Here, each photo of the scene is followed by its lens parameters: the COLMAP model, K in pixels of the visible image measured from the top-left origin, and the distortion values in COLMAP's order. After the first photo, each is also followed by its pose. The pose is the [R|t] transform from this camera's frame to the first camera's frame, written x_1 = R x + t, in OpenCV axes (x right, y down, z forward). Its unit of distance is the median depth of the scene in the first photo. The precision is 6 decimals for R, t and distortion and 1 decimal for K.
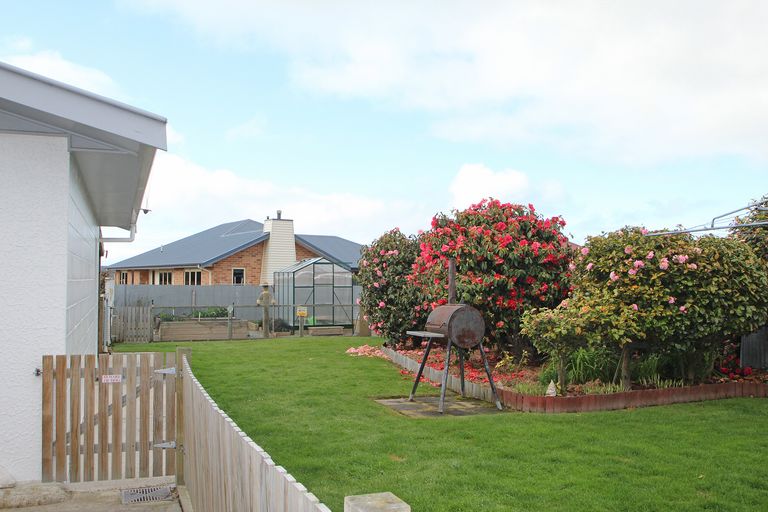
lens RADIAL K [[715.4, 0, 384.0], [0, 715.4, 256.0], [0, 0, 1]] dist [0.006530, 0.002002]
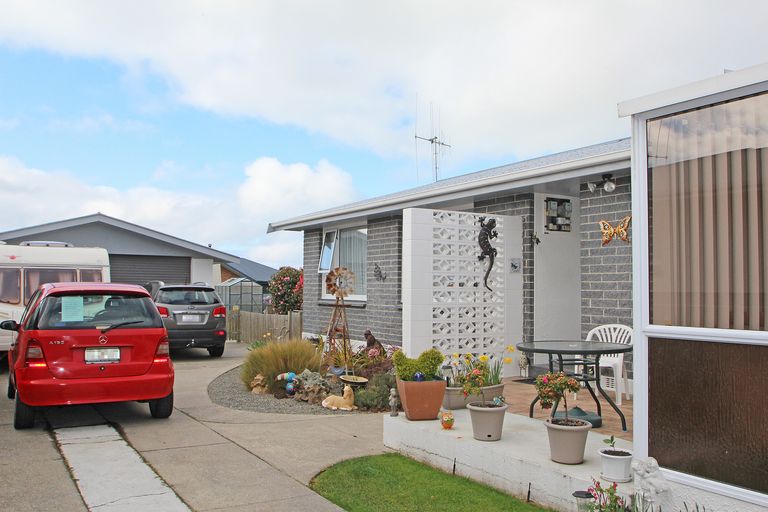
lens RADIAL K [[715.4, 0, 384.0], [0, 715.4, 256.0], [0, 0, 1]] dist [0.006530, 0.002002]
pose [[0.988041, 0.011712, 0.153749, -0.030892], [-0.009850, 0.999869, -0.012863, -0.046442], [-0.153880, 0.011195, 0.988026, -1.134196]]
